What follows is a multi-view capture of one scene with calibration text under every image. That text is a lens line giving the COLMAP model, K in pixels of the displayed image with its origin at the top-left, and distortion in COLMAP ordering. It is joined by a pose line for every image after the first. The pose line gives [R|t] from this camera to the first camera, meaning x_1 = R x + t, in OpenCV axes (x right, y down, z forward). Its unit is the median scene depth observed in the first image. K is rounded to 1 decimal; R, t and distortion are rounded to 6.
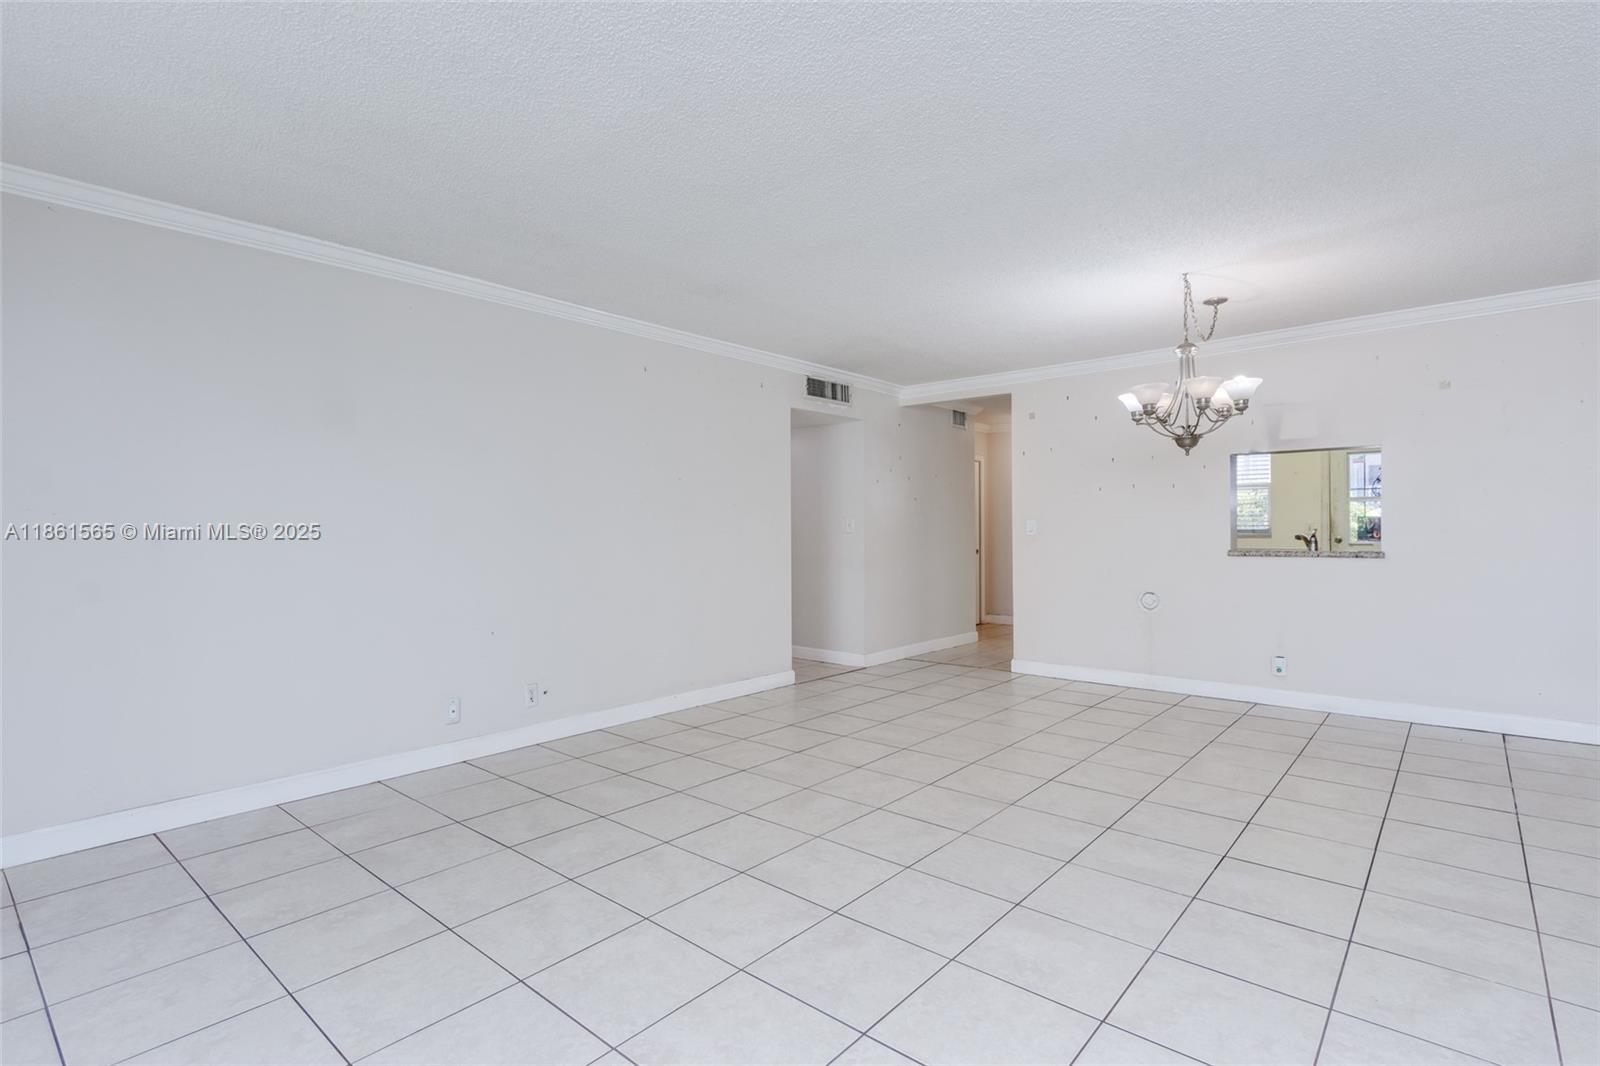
lens RADIAL K [[749.5, 0, 811.0], [0, 749.5, 528.0], [0, 0, 1]] dist [0.004420, -0.000400]
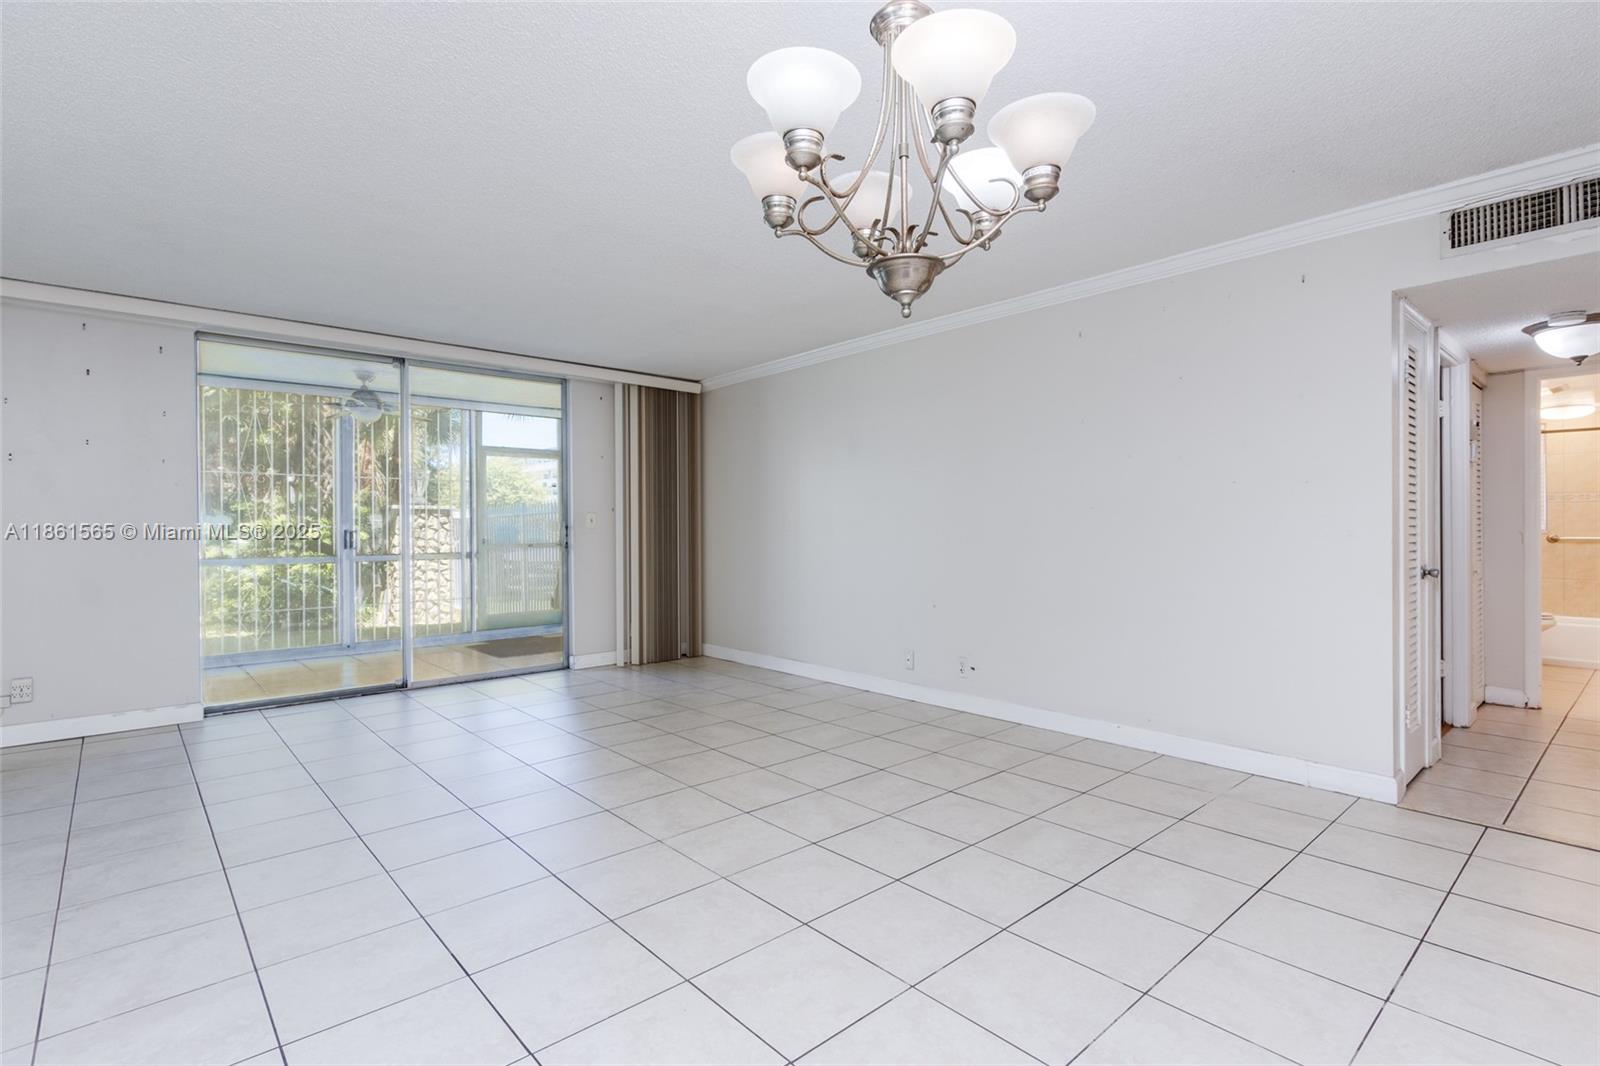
lens RADIAL K [[749.5, 0, 811.0], [0, 749.5, 528.0], [0, 0, 1]] dist [0.004420, -0.000400]
pose [[-0.120980, 0.007231, -0.992629, 0.613595], [0.012704, 0.999903, 0.005735, 0.000930], [0.992574, -0.011916, -0.121060, 0.712081]]
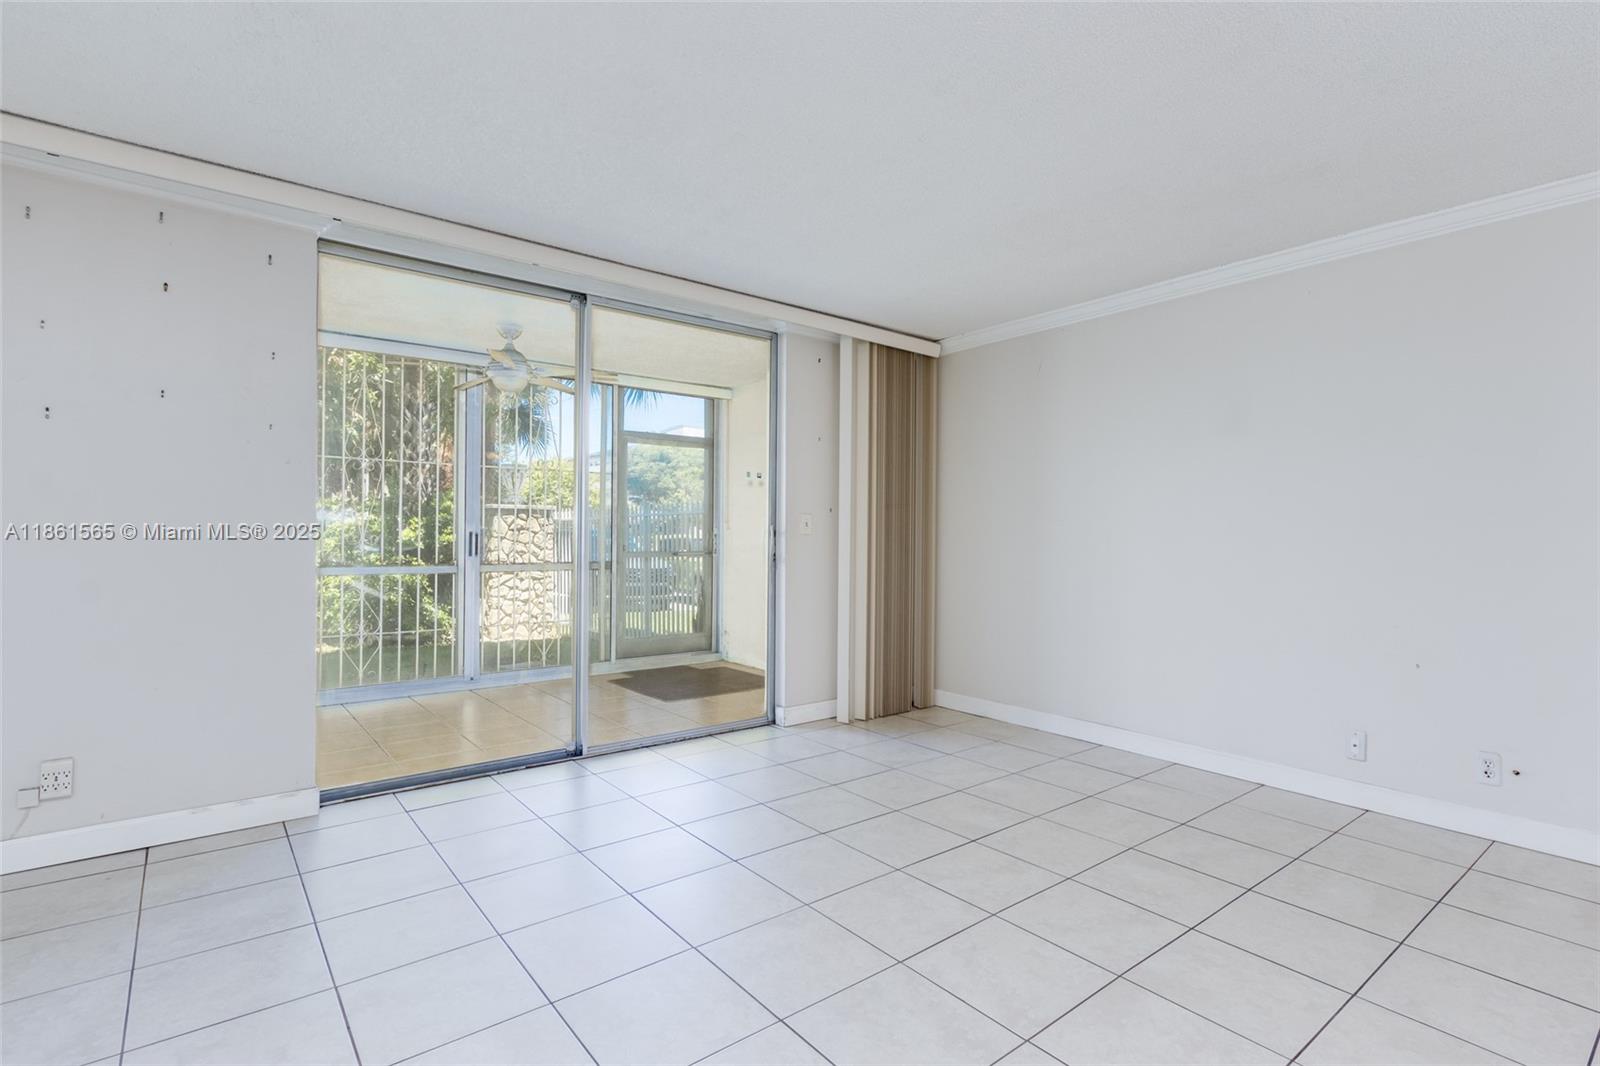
lens RADIAL K [[749.5, 0, 811.0], [0, 749.5, 528.0], [0, 0, 1]] dist [0.004420, -0.000400]
pose [[-0.176263, -0.002841, -0.984339, 0.345036], [-0.000352, 0.999996, -0.002823, -0.001559], [0.984343, -0.000151, -0.176263, 0.386359]]
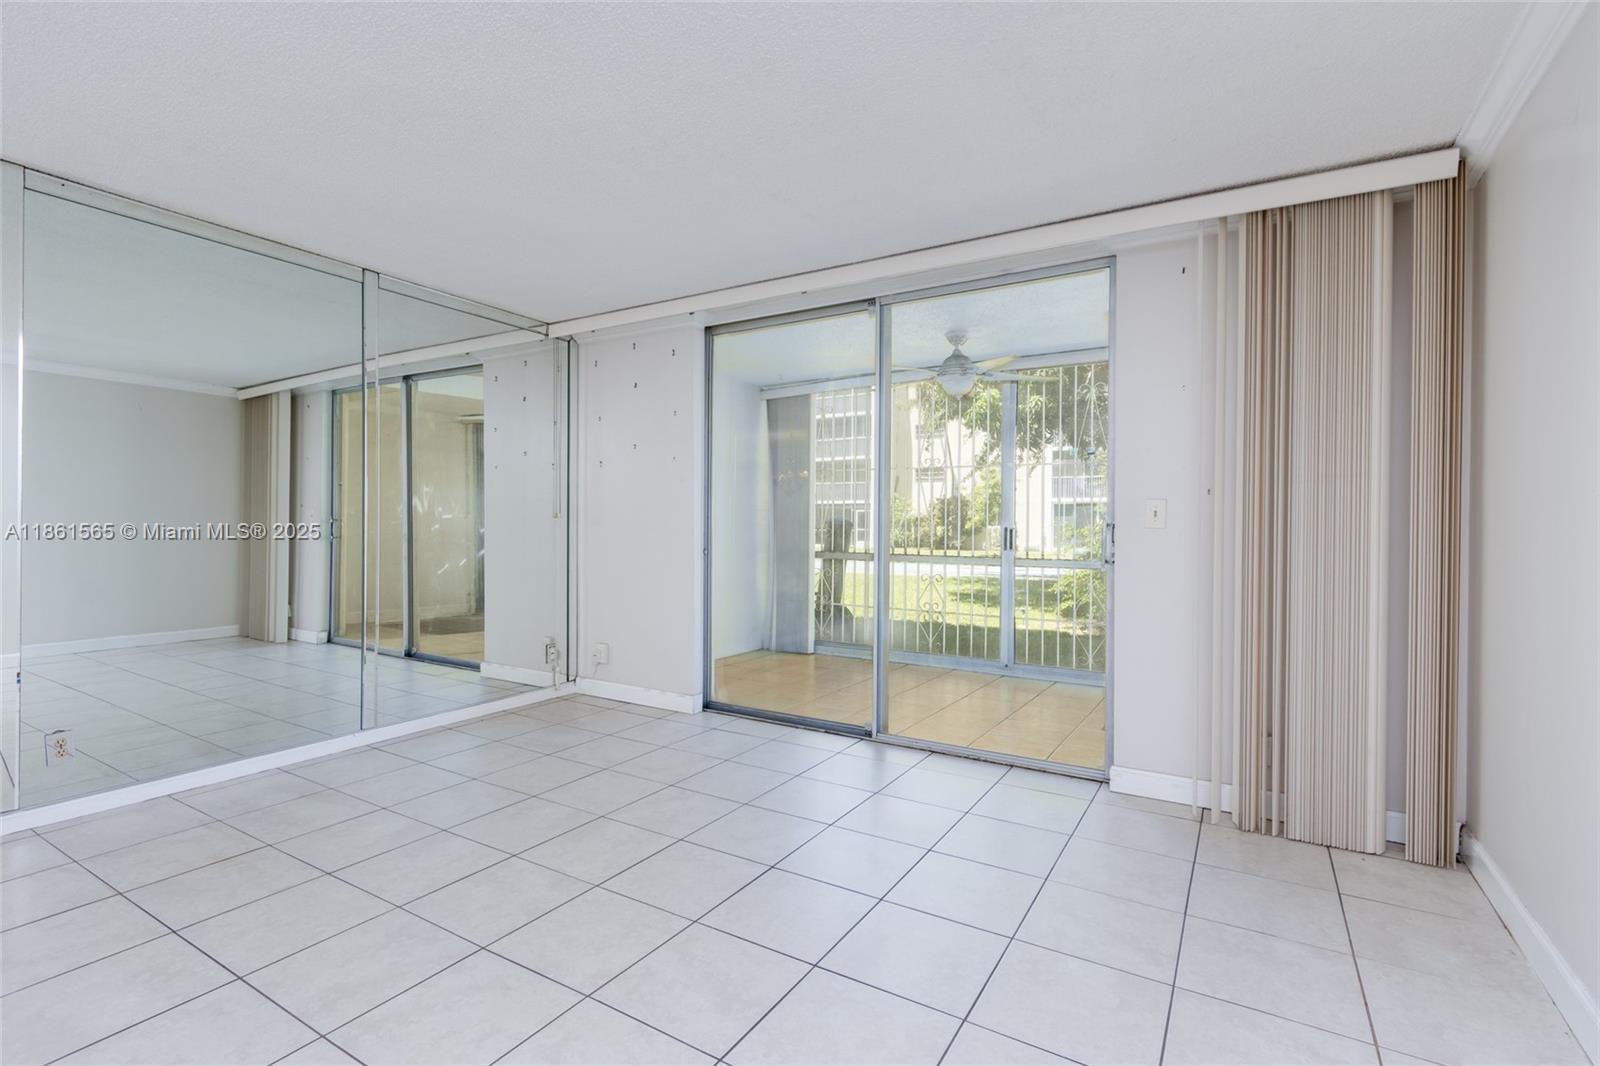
lens RADIAL K [[742.9, 0, 822.3], [0, 742.9, 528.3], [0, 0, 1]] dist [0.017272, -0.000023]
pose [[-0.982876, -0.004429, -0.184217, -0.140480], [-0.004309, 0.999990, -0.001053, 0.004717], [0.184220, -0.000241, -0.982885, 0.774264]]
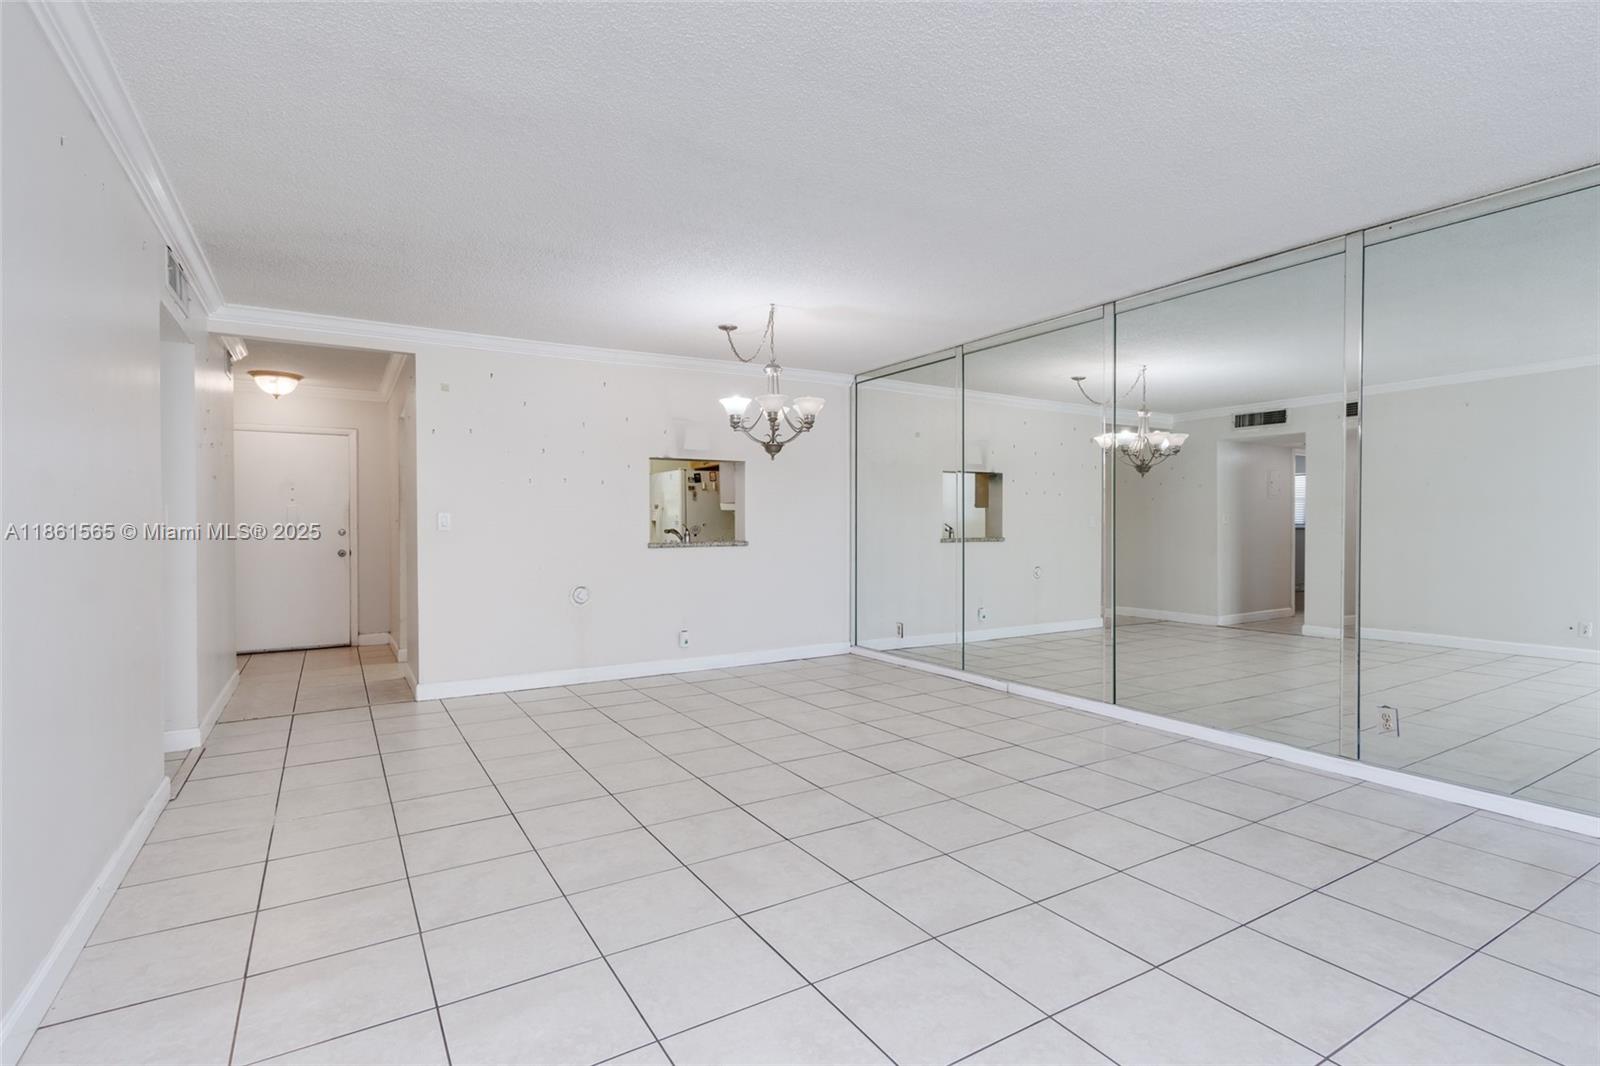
lens RADIAL K [[766.5, 0, 786.1], [0, 766.5, 533.2], [0, 0, 1]] dist [0.002989, 0.000572]
pose [[0.329197, -0.007613, 0.944230, -0.445107], [-0.001872, 0.999960, 0.008715, 0.004790], [-0.944259, -0.004637, 0.329170, 0.418785]]
